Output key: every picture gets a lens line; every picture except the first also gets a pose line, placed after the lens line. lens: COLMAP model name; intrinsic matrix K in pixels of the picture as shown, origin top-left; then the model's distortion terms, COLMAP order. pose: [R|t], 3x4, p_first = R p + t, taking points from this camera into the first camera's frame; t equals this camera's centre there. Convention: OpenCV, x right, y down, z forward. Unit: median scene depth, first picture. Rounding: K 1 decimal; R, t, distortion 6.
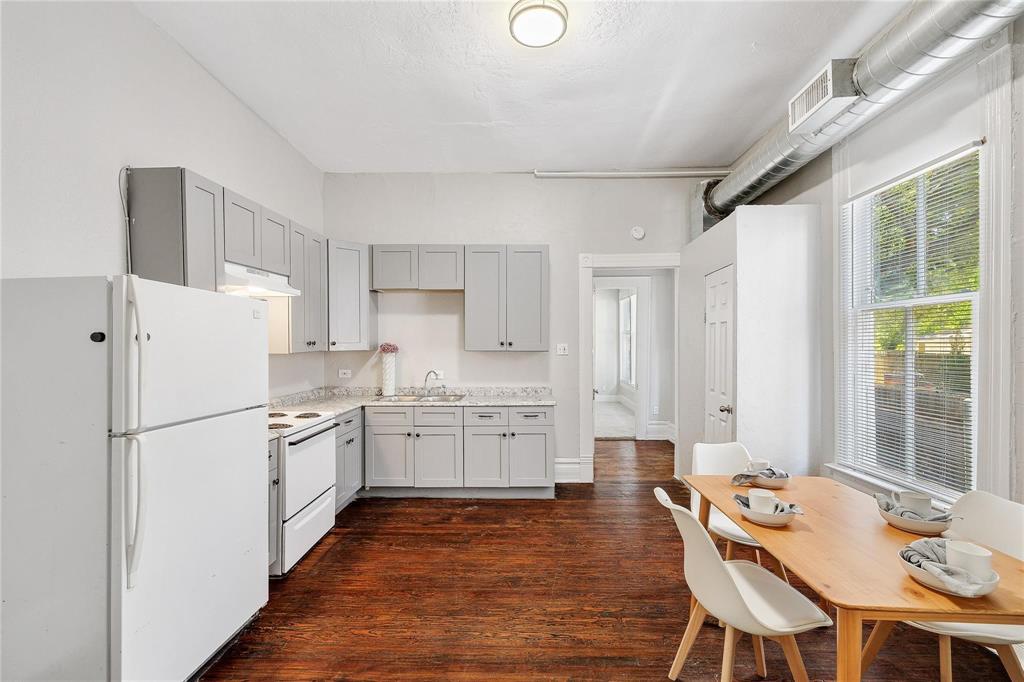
lens RADIAL K [[443.5, 0, 512.0], [0, 443.5, 341.0], [0, 0, 1]] dist [-0.000800, -0.000097]
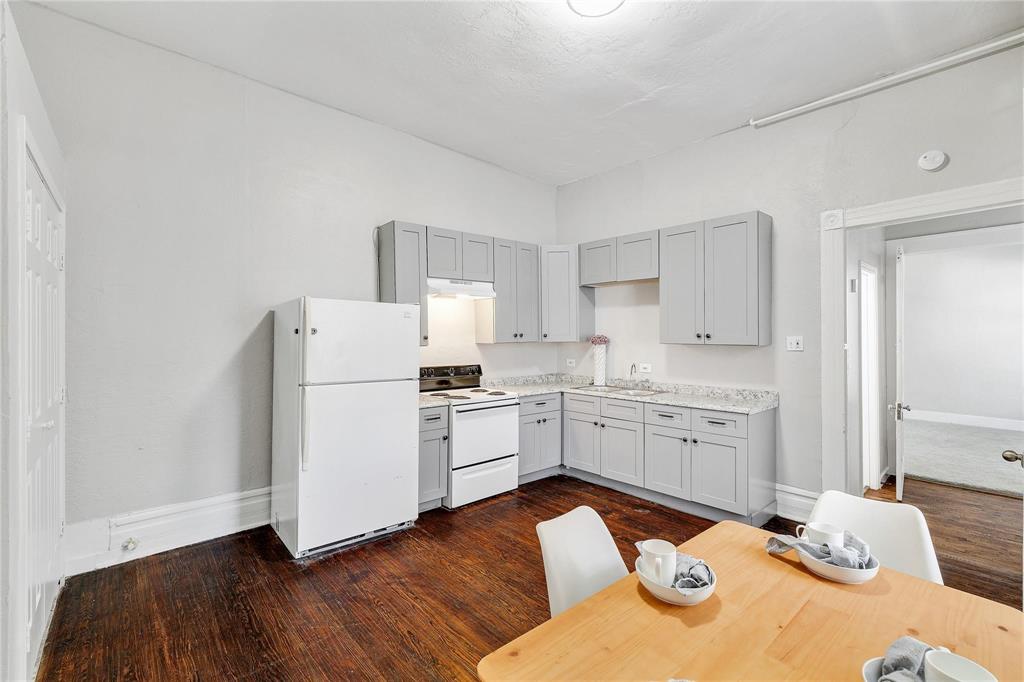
lens RADIAL K [[445.2, 0, 508.9], [0, 445.2, 333.3], [0, 0, 1]] dist [0.001088, 0.000244]
pose [[0.679605, -0.002883, -0.733573, 0.391078], [0.002457, 0.999996, -0.001654, 0.001695], [0.733574, -0.000678, 0.679609, 0.146546]]
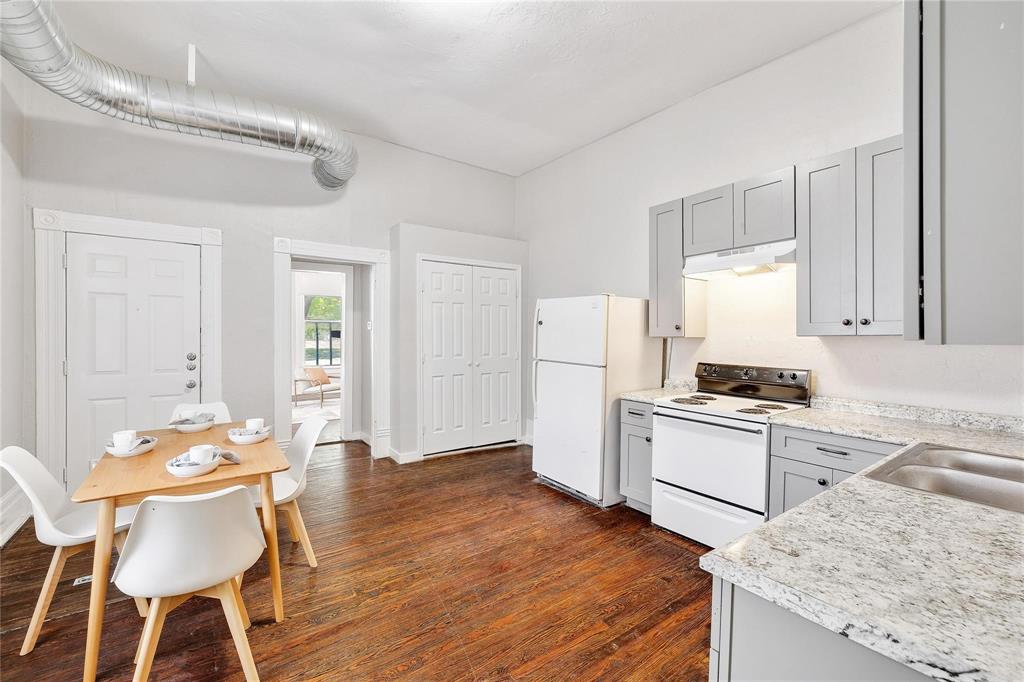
lens RADIAL K [[441.9, 0, 499.4], [0, 441.9, 334.0], [0, 0, 1]] dist [0.000869, 0.000395]
pose [[-0.808706, -0.001232, -0.588212, 0.329058], [-0.001642, 0.999999, 0.000162, 0.022206], [0.588211, 0.001097, -0.808707, 1.138732]]
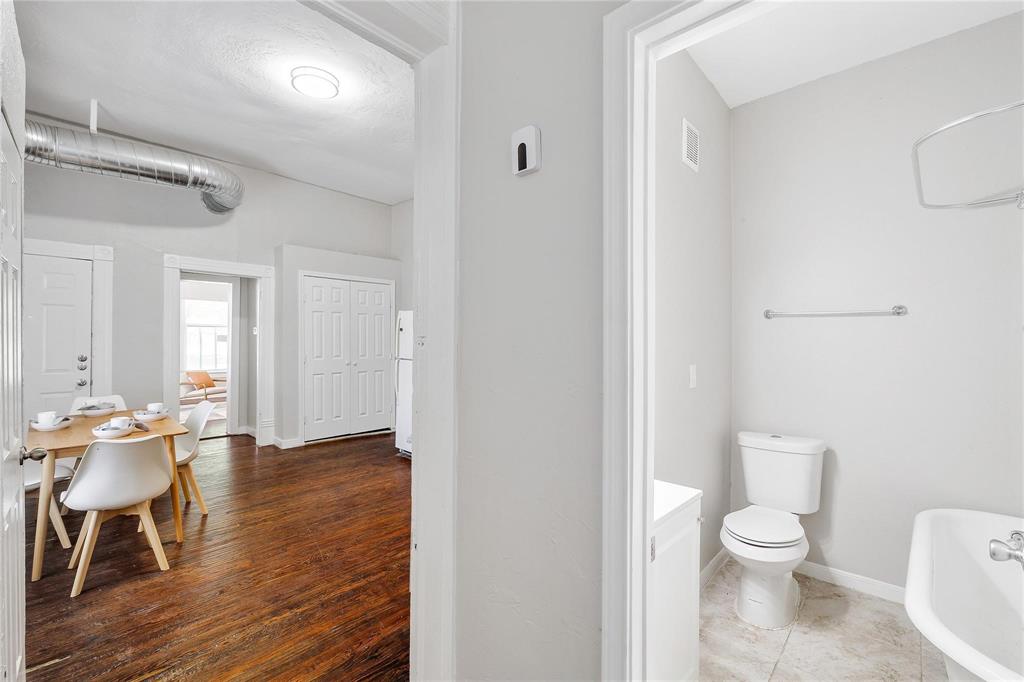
lens RADIAL K [[457.0, 0, 506.4], [0, 457.0, 333.3], [0, 0, 1]] dist [0.000896, -0.000013]
pose [[-0.670651, -0.009611, -0.741710, 0.433684], [-0.000990, 0.999927, -0.012062, 0.023521], [0.741772, -0.007355, -0.670612, 1.477315]]
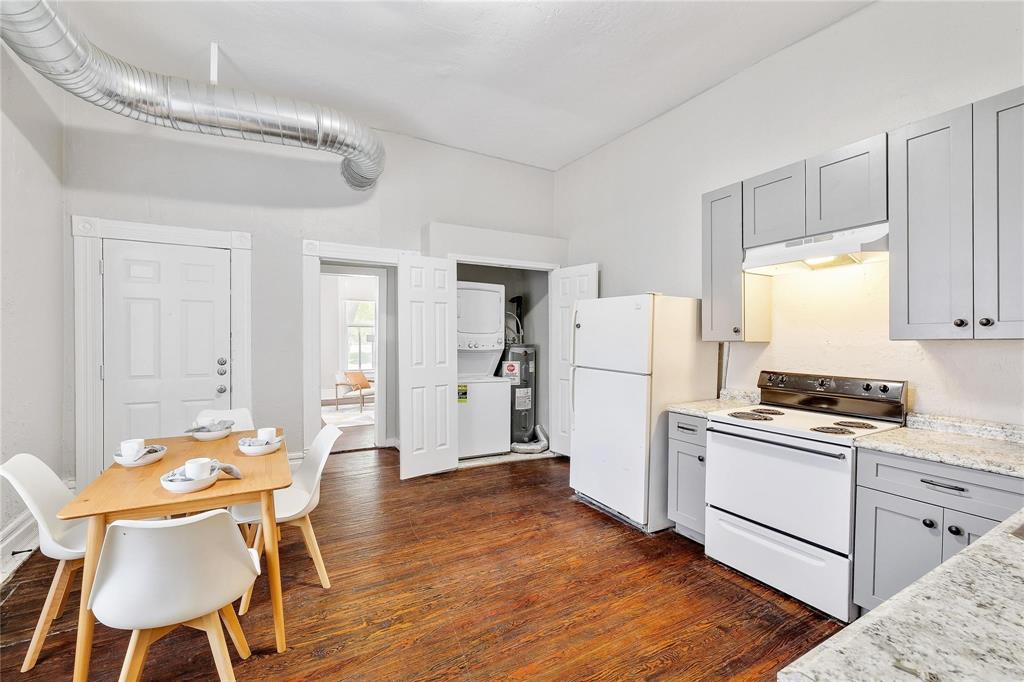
lens RADIAL K [[441.0, 0, 497.6], [0, 441.0, 338.4], [0, 0, 1]] dist [0.001667, -0.000017]
pose [[-0.868160, 0.000653, -0.496284, 0.265552], [0.000102, 0.999999, 0.001137, 0.021900], [0.496285, 0.000936, -0.868159, 1.096113]]
